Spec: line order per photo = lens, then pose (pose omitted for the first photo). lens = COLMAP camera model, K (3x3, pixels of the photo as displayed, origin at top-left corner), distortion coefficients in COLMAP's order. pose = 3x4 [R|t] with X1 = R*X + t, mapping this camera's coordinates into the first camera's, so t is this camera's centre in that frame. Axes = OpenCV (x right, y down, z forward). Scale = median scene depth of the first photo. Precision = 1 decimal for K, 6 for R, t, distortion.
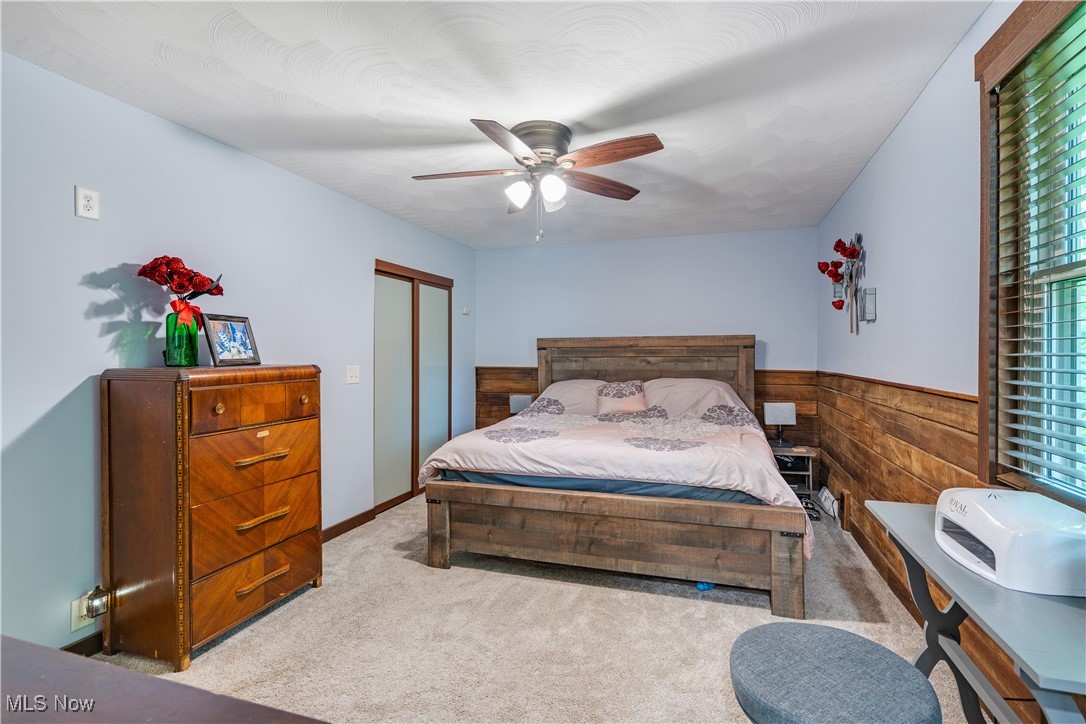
lens RADIAL K [[504.7, 0, 547.2], [0, 504.7, 359.3], [0, 0, 1]] dist [0.000695, 0.000827]
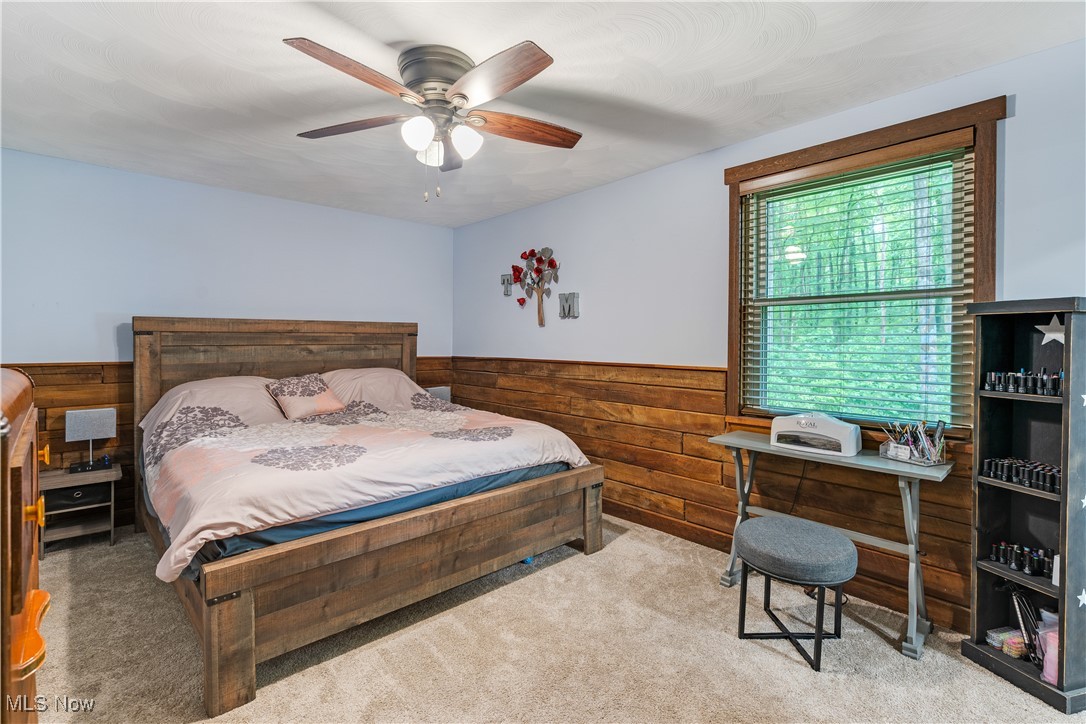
lens RADIAL K [[504.7, 0, 547.2], [0, 504.7, 359.3], [0, 0, 1]] dist [0.000695, 0.000827]
pose [[0.486913, -0.027534, 0.873016, -0.536795], [0.006877, 0.999593, 0.027691, -0.002425], [-0.873423, -0.007479, 0.486904, 0.402502]]
